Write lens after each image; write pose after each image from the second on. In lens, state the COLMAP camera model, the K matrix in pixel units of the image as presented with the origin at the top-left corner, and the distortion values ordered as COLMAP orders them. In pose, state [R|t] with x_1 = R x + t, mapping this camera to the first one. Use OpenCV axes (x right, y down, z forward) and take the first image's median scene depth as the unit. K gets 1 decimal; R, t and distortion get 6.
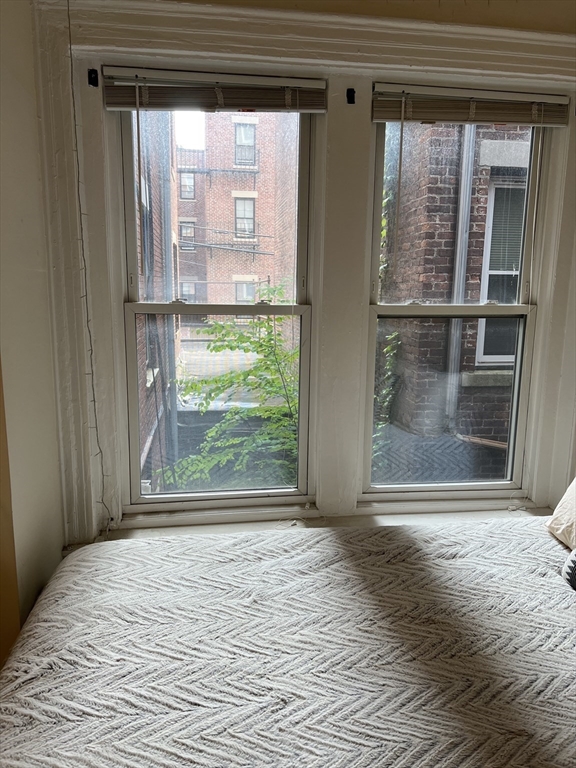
lens RADIAL K [[581.5, 0, 285.7], [0, 581.5, 383.0], [0, 0, 1]] dist [0.048388, -0.048602]
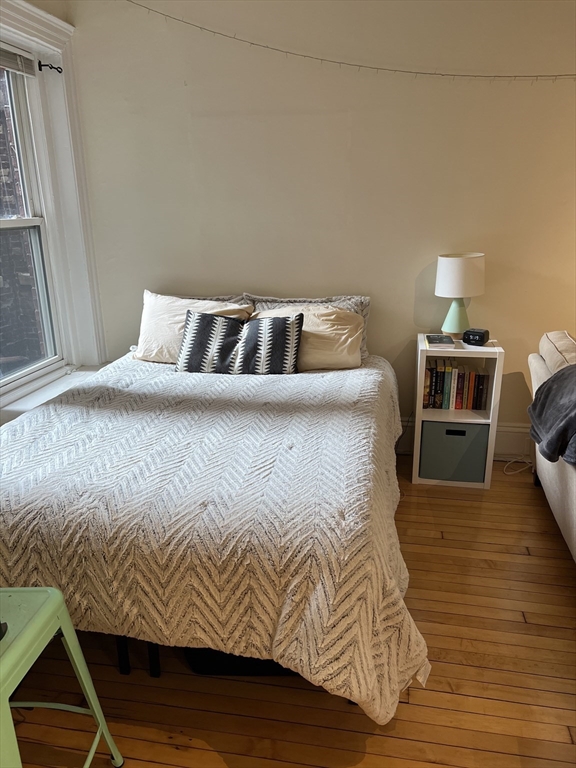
lens RADIAL K [[581.5, 0, 285.6], [0, 581.5, 384.9], [0, 0, 1]] dist [0.048388, -0.048602]
pose [[0.320644, -0.298318, 0.898996, -0.963990], [0.176997, 0.951262, 0.252533, -0.016938], [-0.930516, 0.078147, 0.357818, 0.073301]]
